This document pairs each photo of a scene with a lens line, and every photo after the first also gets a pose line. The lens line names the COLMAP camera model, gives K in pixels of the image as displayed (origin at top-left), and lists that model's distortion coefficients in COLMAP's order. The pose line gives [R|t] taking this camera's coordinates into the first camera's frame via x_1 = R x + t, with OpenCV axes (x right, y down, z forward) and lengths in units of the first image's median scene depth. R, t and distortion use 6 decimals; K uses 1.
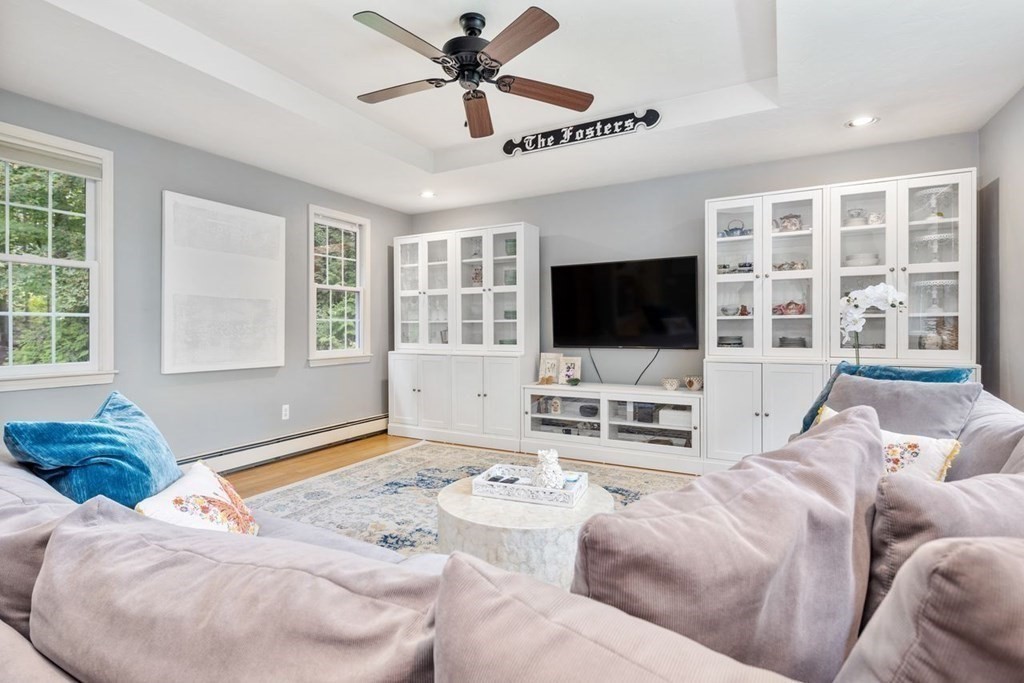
lens RADIAL K [[495.2, 0, 509.7], [0, 495.2, 337.2], [0, 0, 1]] dist [0.003490, 0.000202]
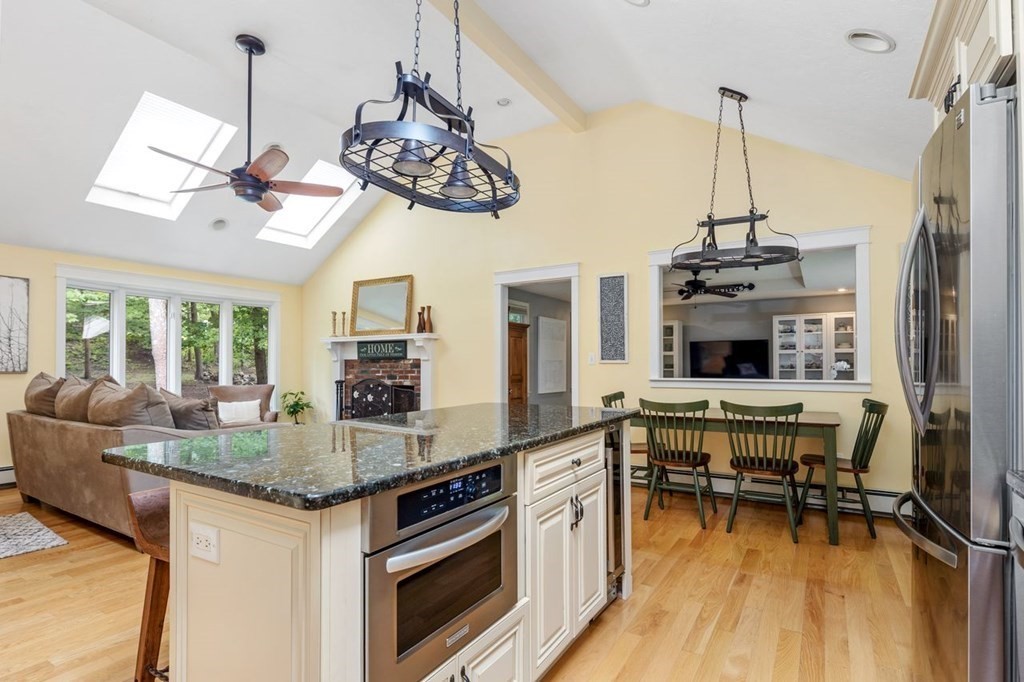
lens RADIAL K [[495.2, 0, 507.9], [0, 495.2, 370.6], [0, 0, 1]] dist [0.003490, 0.000202]
pose [[0.996857, -0.002780, -0.079169, -0.645905], [0.002712, 0.999996, -0.000957, -0.036295], [0.079171, 0.000739, 0.996861, -1.369045]]
